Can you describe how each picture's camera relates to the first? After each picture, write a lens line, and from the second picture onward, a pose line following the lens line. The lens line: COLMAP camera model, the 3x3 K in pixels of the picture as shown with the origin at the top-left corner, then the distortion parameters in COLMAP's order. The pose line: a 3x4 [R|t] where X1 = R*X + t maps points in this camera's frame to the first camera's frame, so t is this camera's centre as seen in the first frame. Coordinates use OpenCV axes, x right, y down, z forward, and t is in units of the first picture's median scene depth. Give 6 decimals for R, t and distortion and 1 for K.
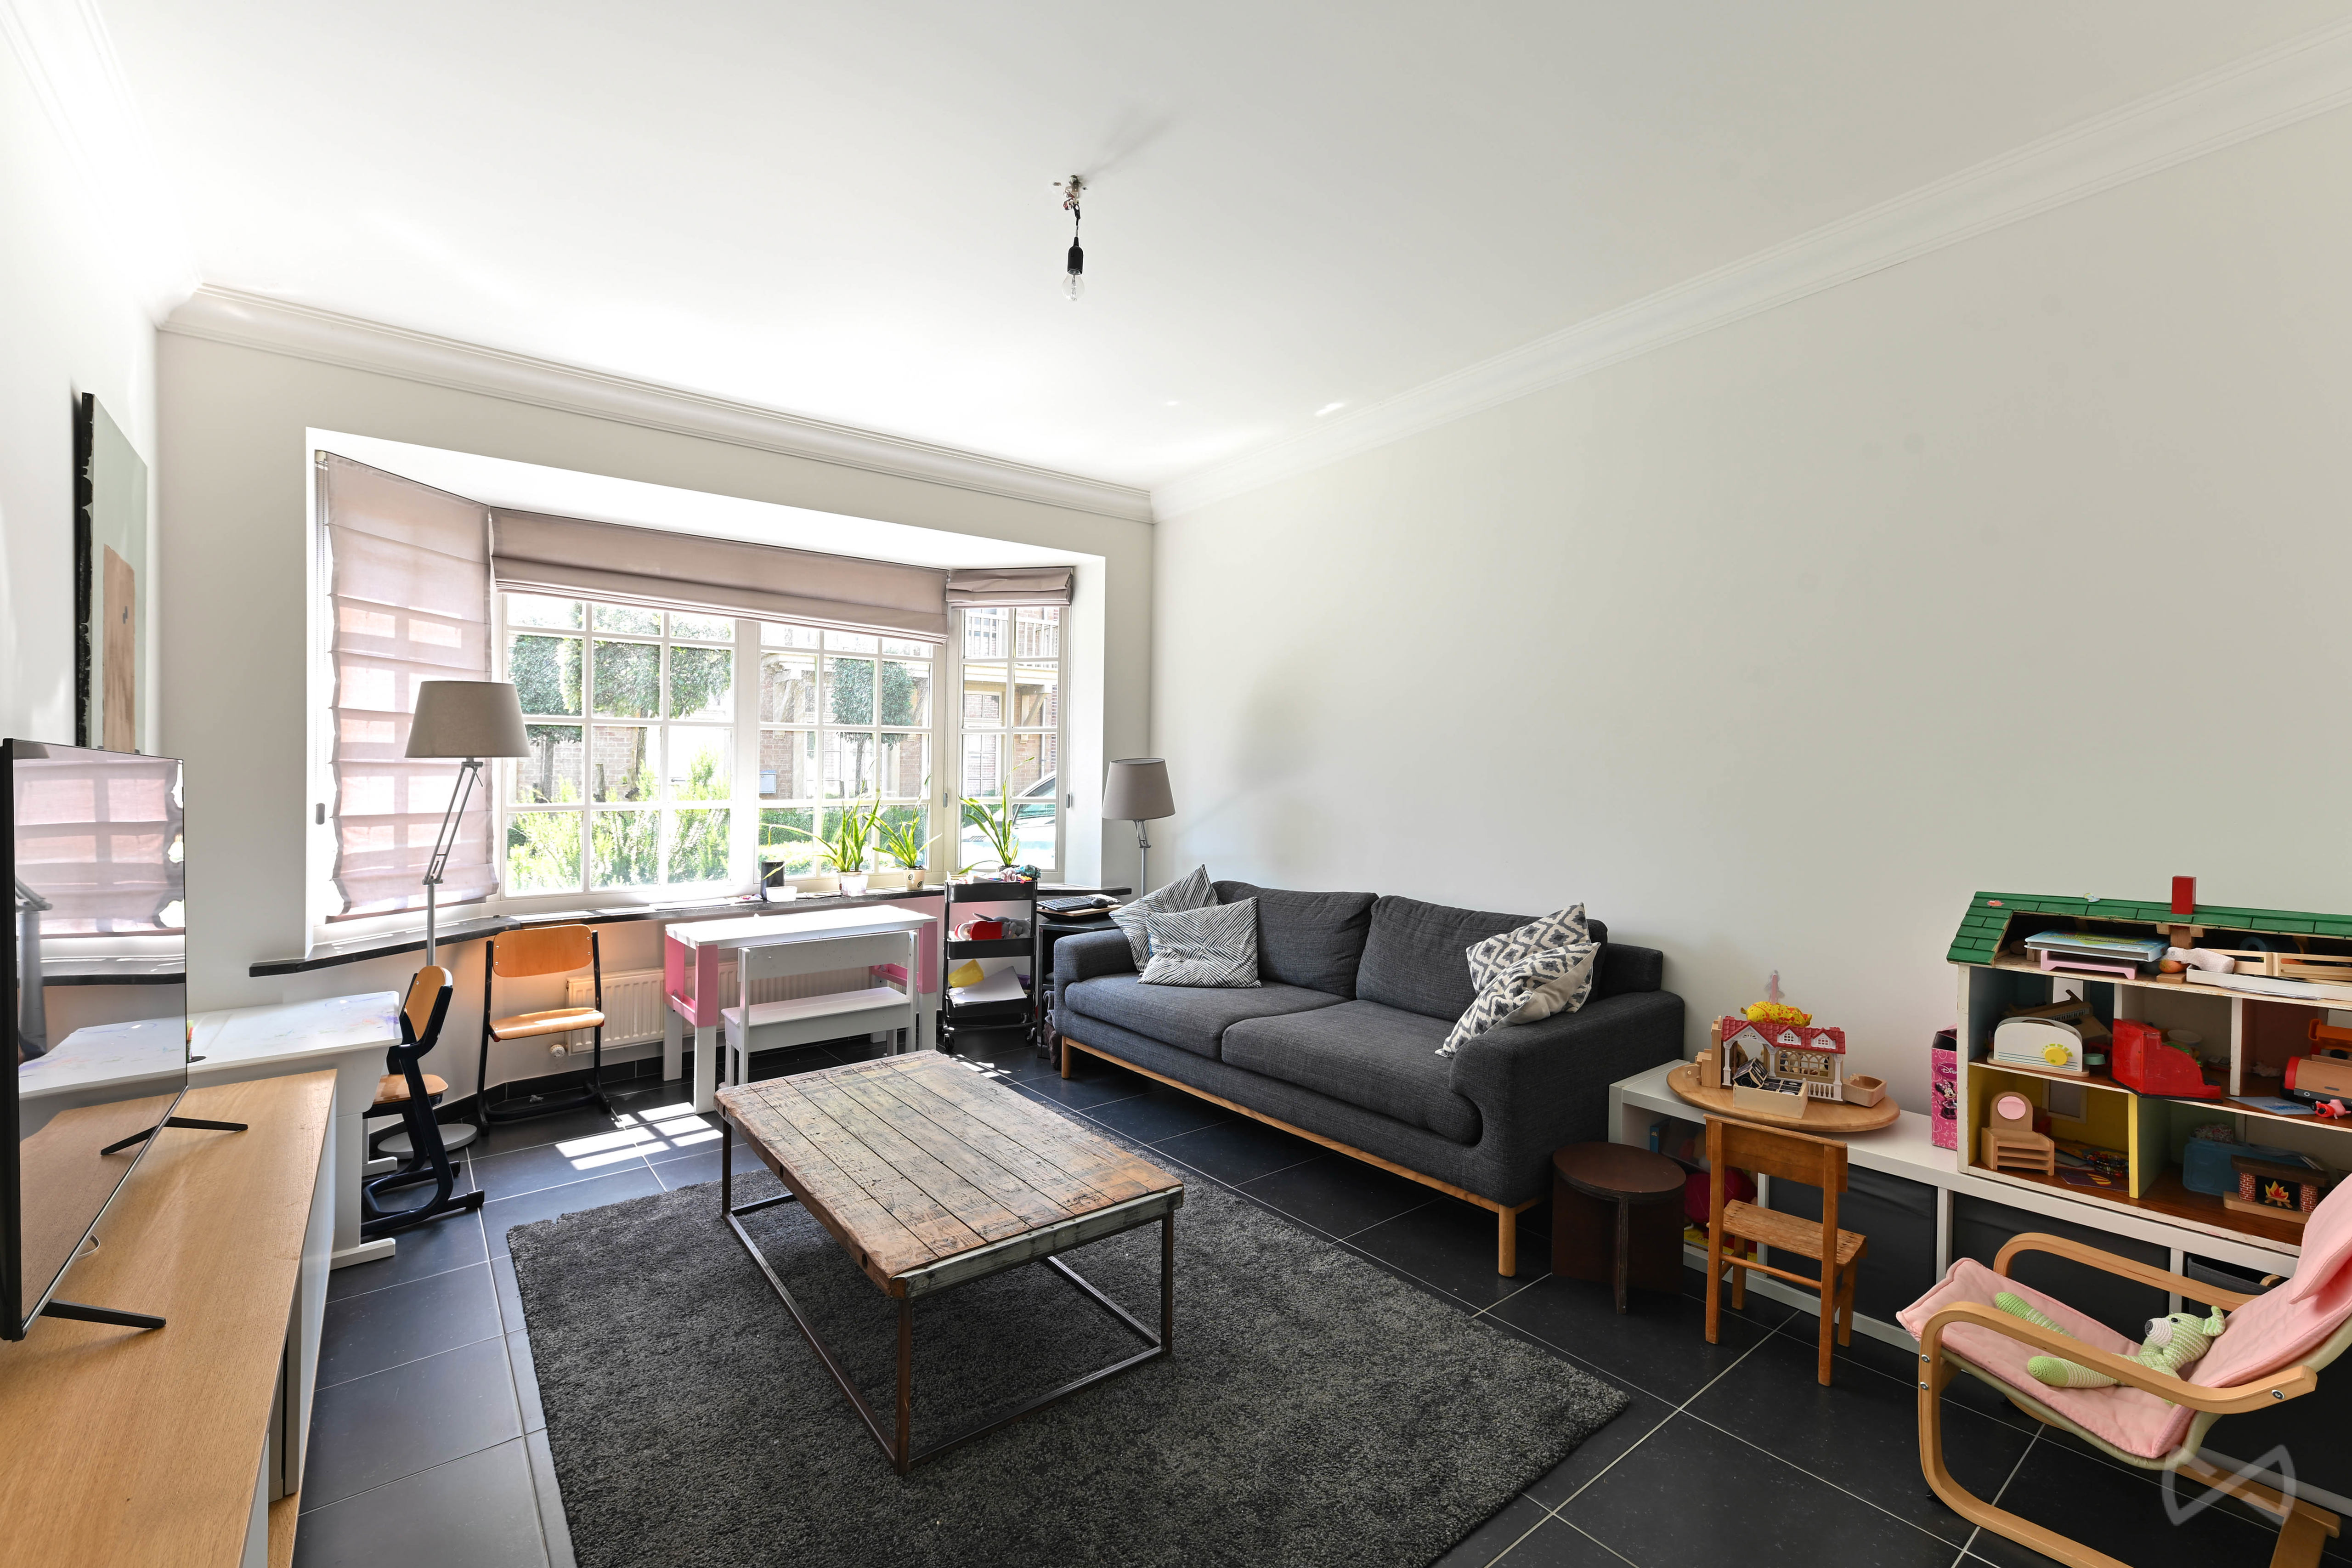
lens RADIAL K [[999.5, 0, 1161.4], [0, 999.5, 774.5], [0, 0, 1]] dist [-0.003568, -0.000347]
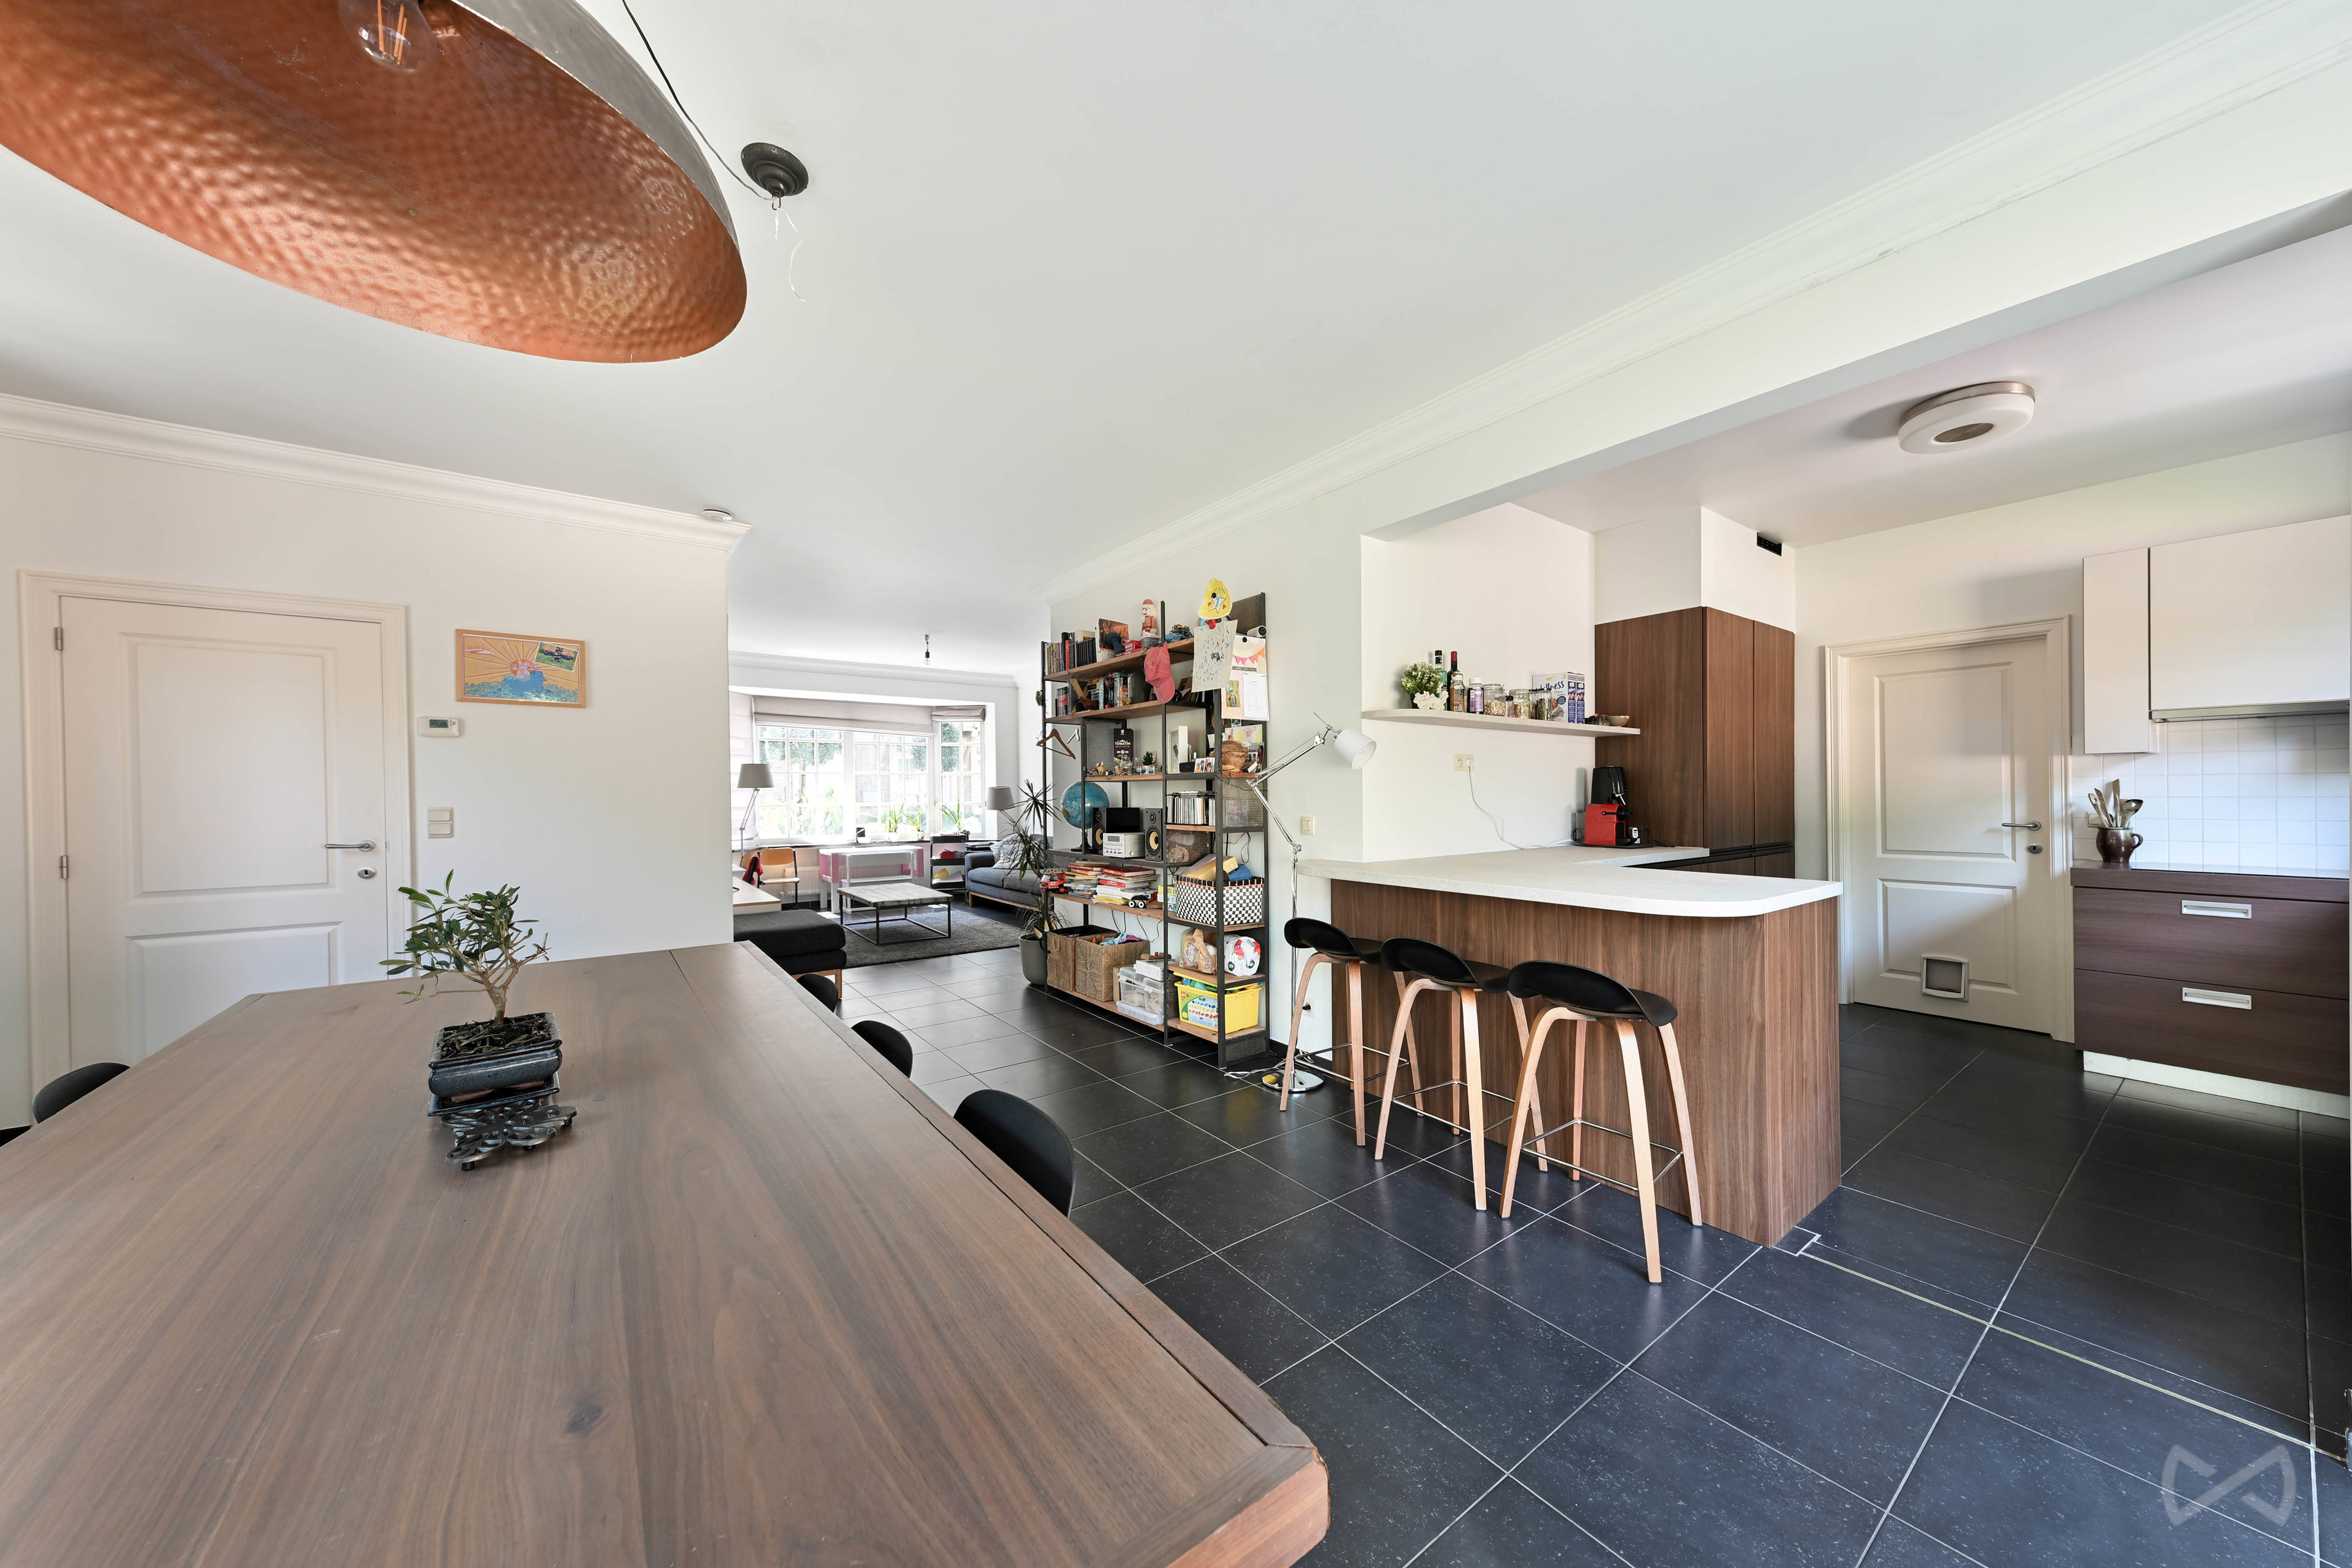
lens RADIAL K [[814.3, 0, 1185.9], [0, 814.3, 803.9], [0, 0, 1]] dist [-0.009212, -0.000768]
pose [[0.999633, -0.007660, -0.026002, 0.487354], [0.008123, 0.999810, 0.017739, -0.001120], [0.025861, -0.017944, 0.999505, -1.032420]]
